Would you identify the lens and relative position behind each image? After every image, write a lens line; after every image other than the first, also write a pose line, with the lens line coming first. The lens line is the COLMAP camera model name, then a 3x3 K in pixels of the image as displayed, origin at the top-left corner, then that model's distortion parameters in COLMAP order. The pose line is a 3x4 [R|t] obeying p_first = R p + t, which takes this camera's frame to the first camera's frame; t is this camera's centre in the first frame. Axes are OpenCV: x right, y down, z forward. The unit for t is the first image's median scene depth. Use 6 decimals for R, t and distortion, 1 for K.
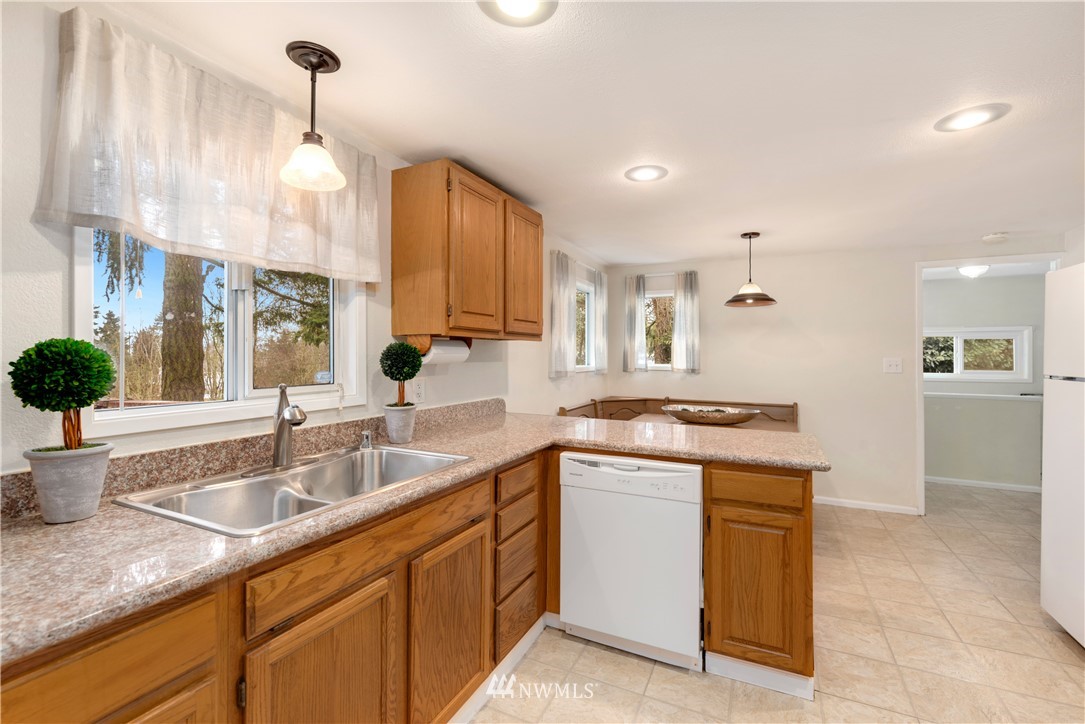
lens RADIAL K [[484.0, 0, 546.0], [0, 484.0, 354.4], [0, 0, 1]] dist [-0.003344, -0.000249]
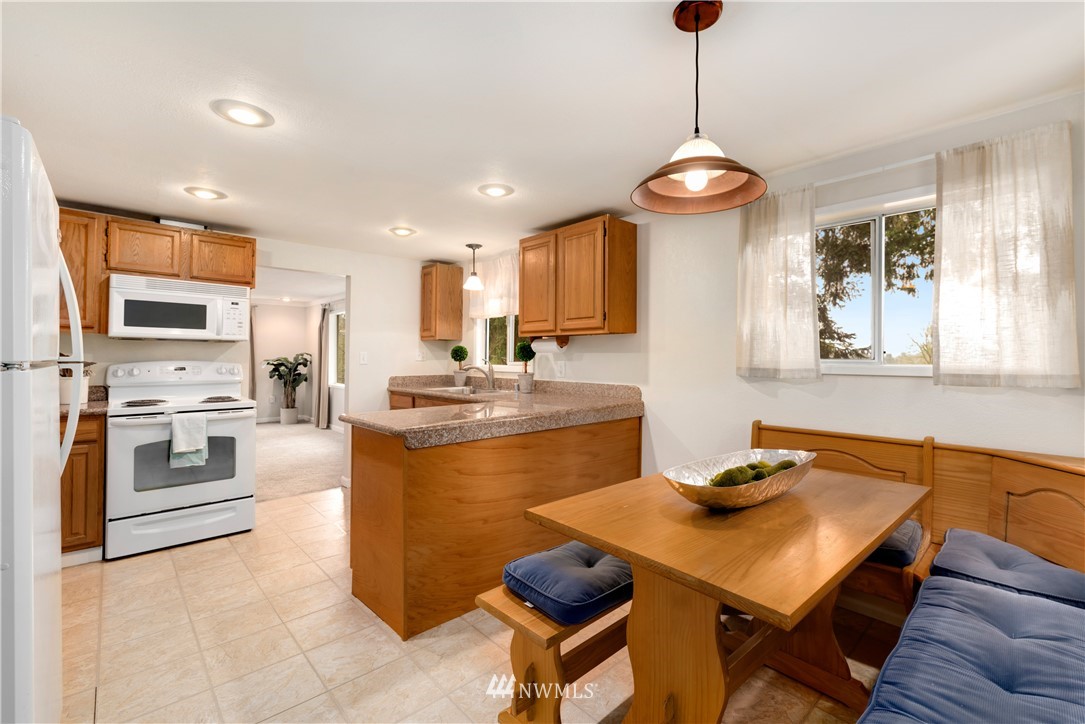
lens RADIAL K [[484.0, 0, 547.9], [0, 484.0, 358.8], [0, 0, 1]] dist [-0.003344, -0.000249]
pose [[-0.365490, 0.000800, -0.930815, 1.394156], [-0.005843, 0.999978, 0.003154, 0.036706], [0.930797, 0.006592, -0.365477, 1.704994]]
